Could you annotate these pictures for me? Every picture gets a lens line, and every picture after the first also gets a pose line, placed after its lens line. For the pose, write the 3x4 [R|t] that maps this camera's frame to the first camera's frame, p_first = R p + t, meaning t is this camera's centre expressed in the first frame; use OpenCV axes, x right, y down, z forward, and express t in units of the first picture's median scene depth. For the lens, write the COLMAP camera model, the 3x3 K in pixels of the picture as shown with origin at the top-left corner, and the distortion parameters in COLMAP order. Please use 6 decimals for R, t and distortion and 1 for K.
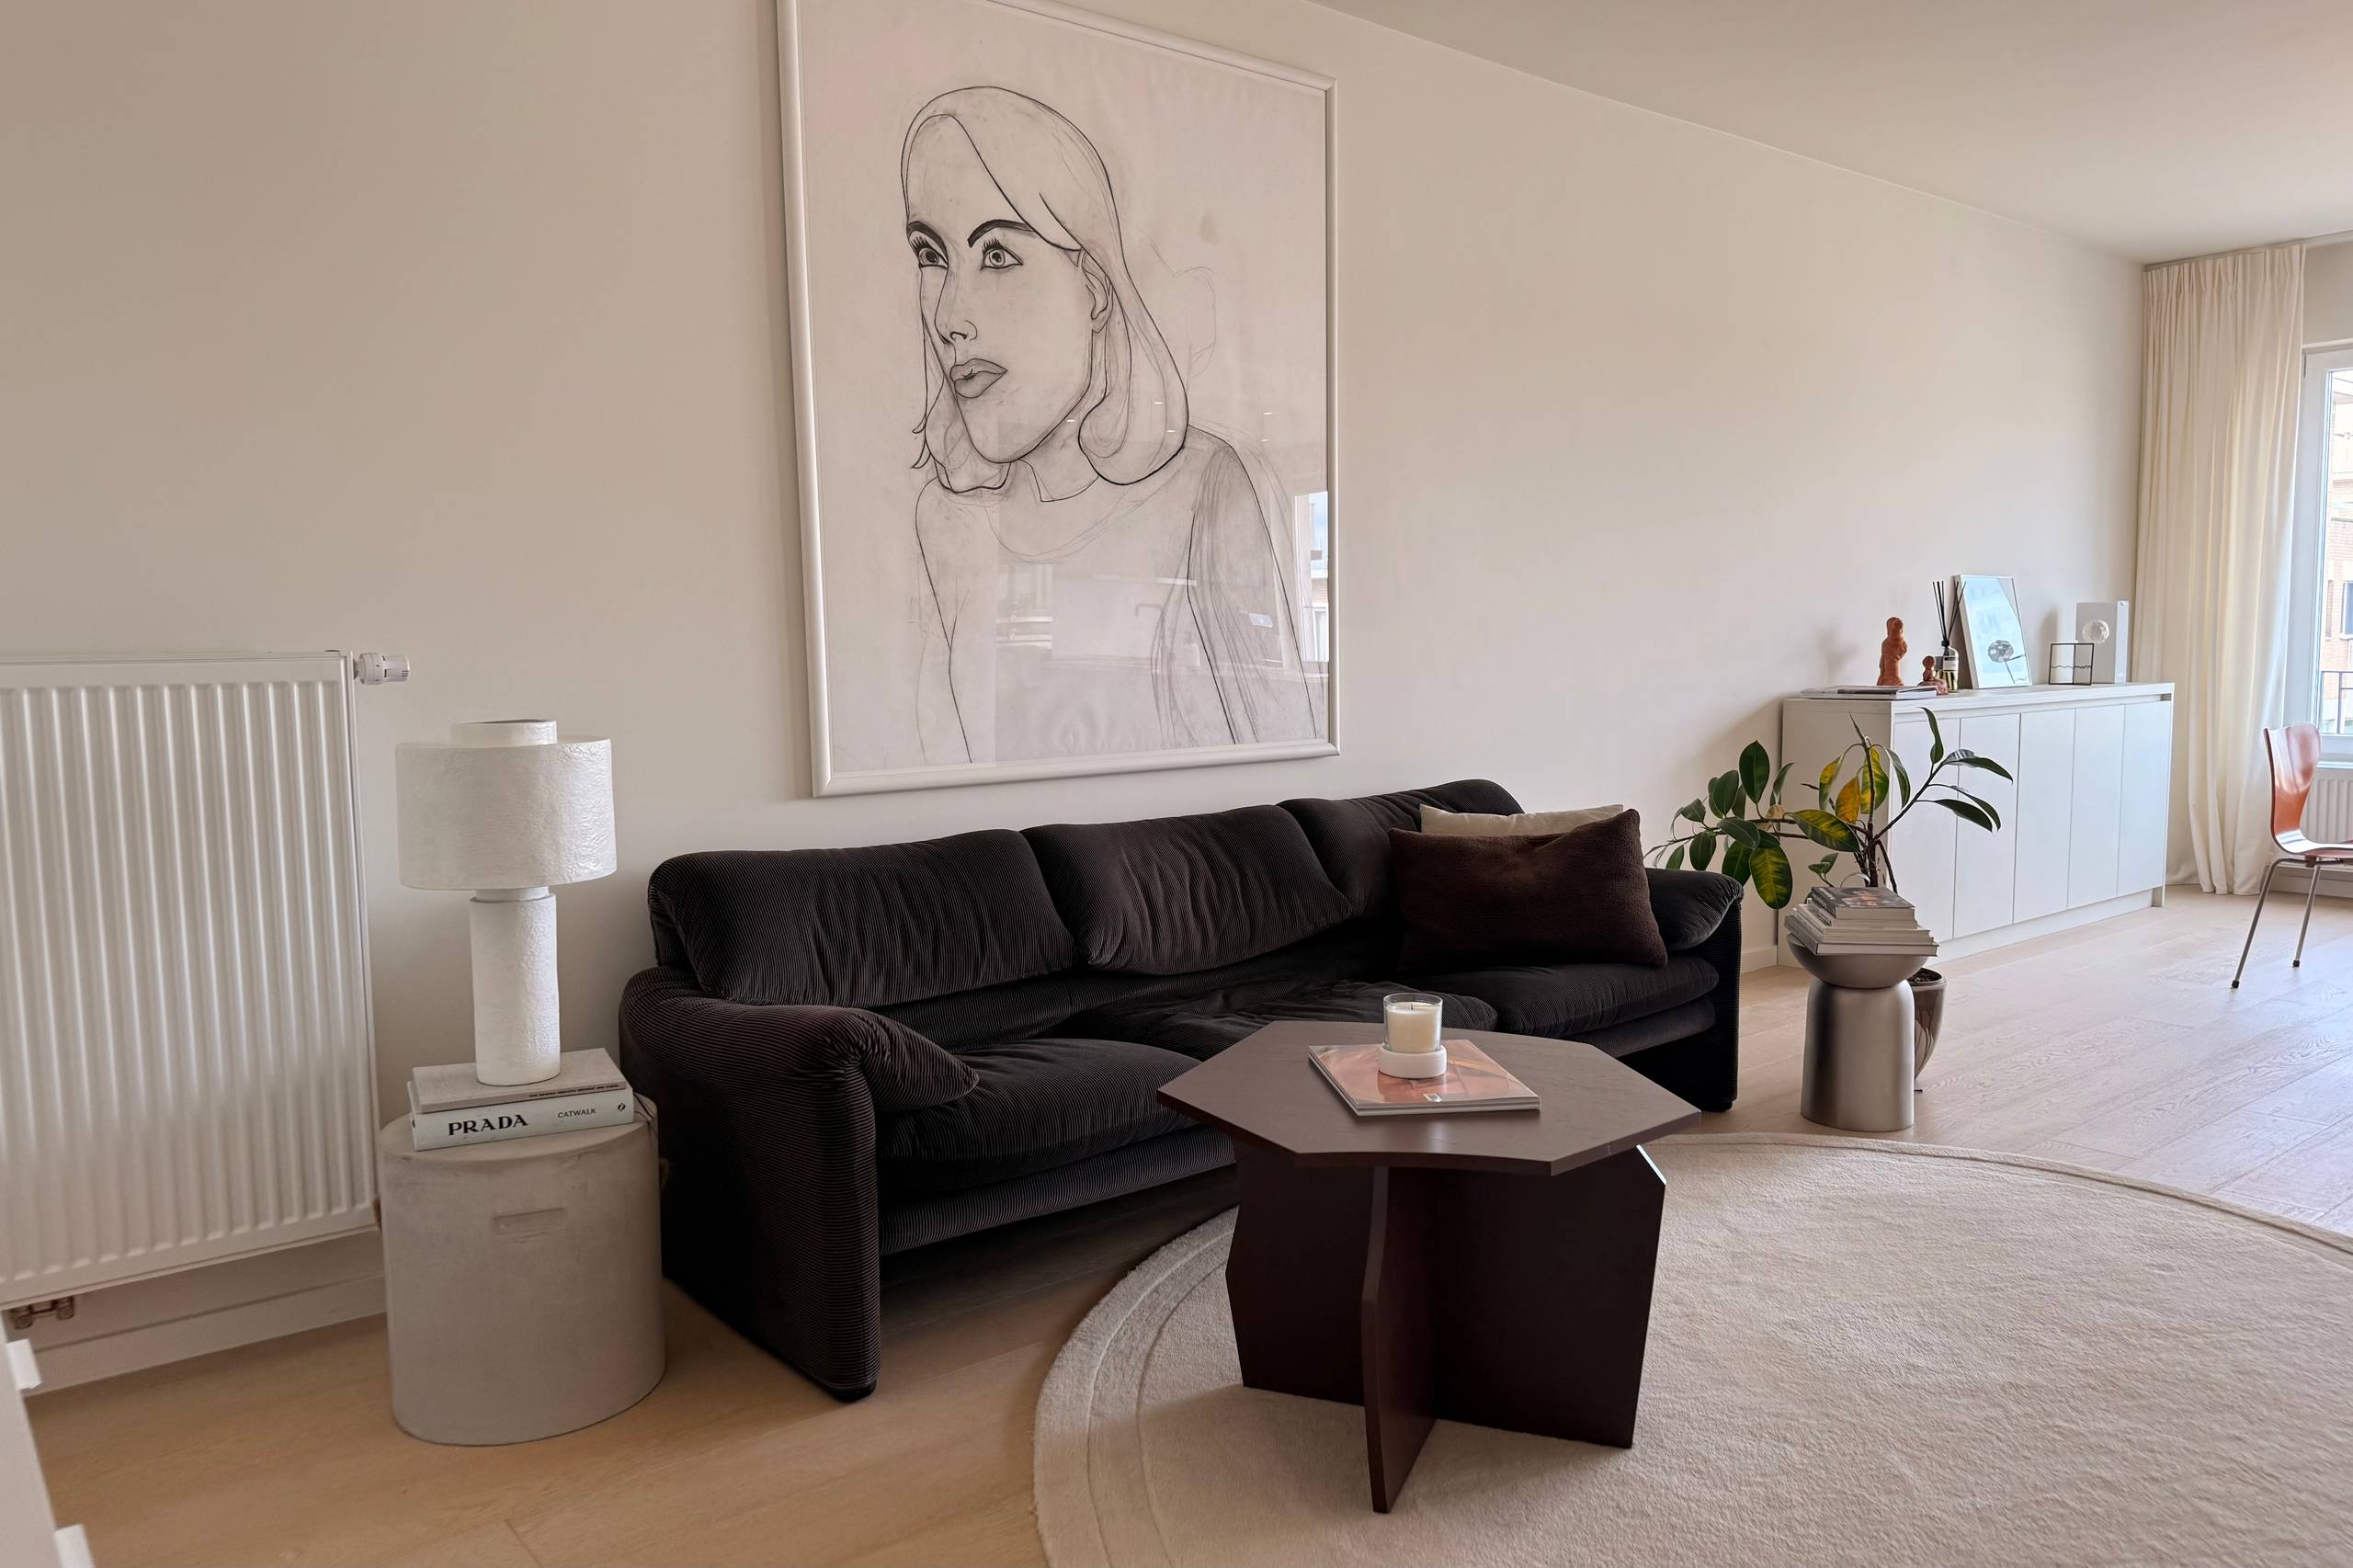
lens RADIAL K [[1686.2, 0, 1167.7], [0, 1686.2, 795.1], [0, 0, 1]] dist [0.120228, -0.166783]
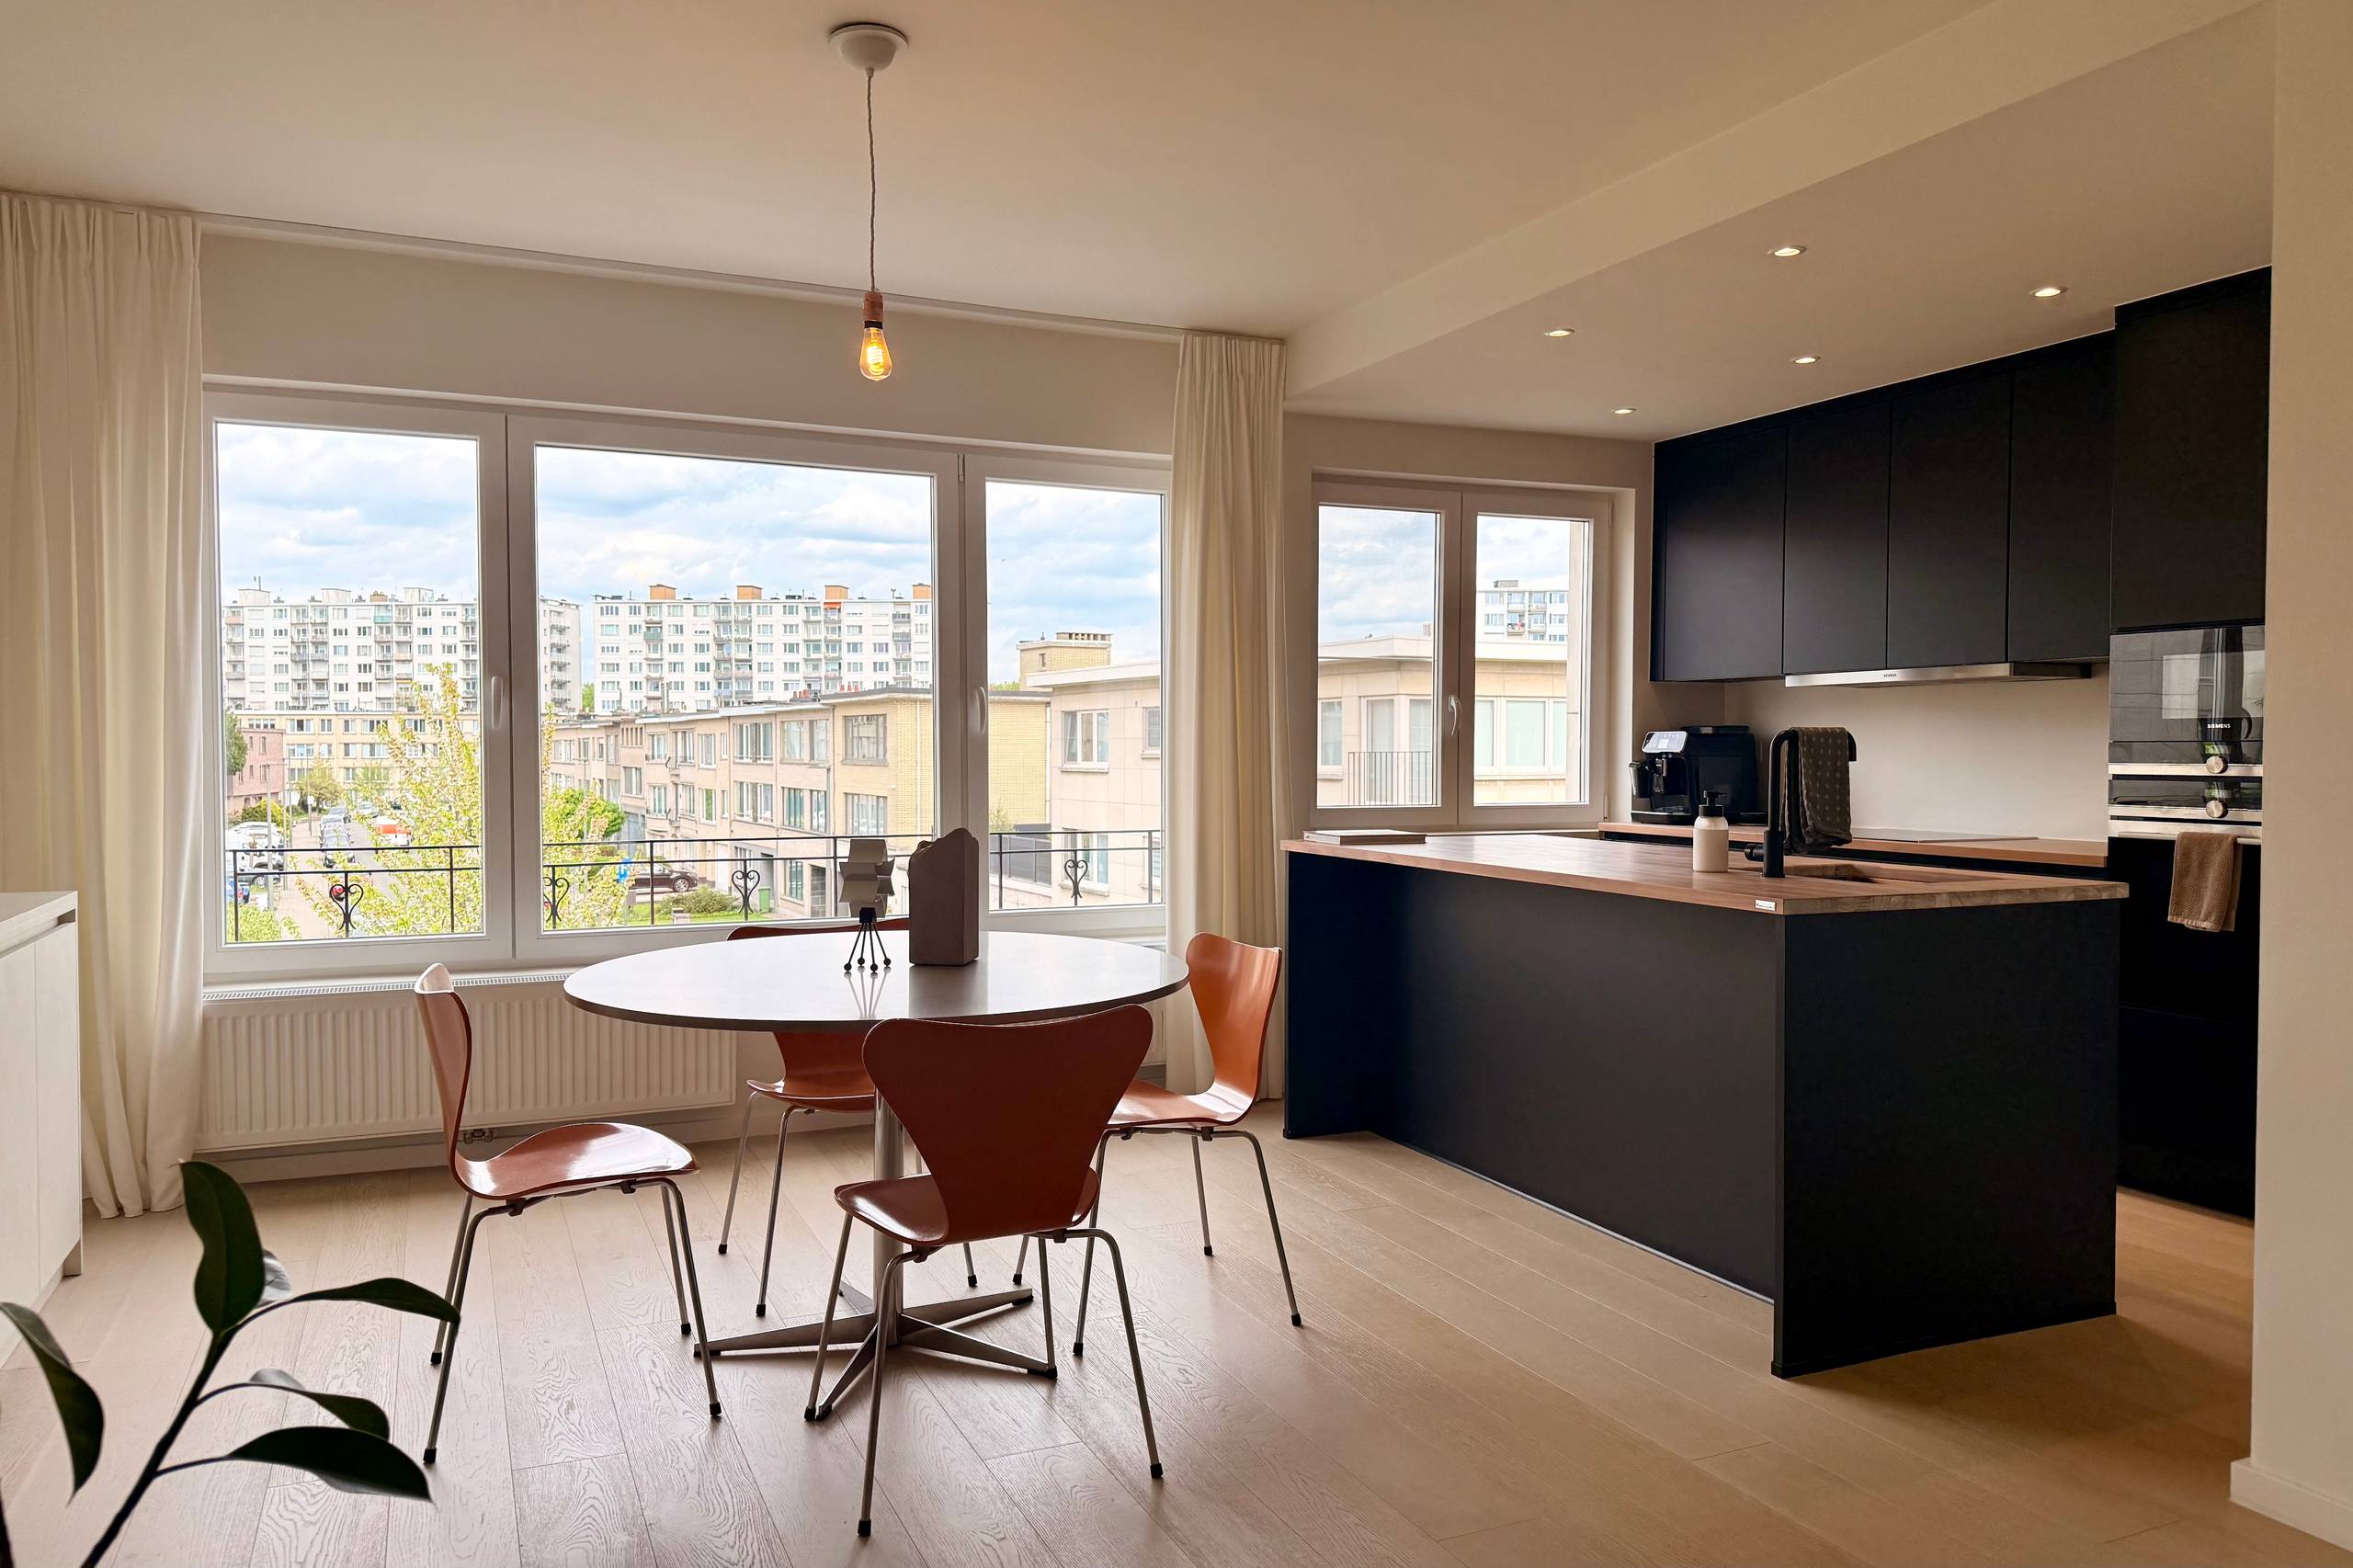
lens RADIAL K [[1674.8, 0, 1186.4], [0, 1674.8, 792.9], [0, 0, 1]] dist [0.117343, -0.164461]
pose [[0.271955, -0.018298, 0.962136, 0.160093], [0.085906, 0.996289, -0.005334, -0.077932], [-0.958468, 0.084104, 0.272518, 0.591405]]
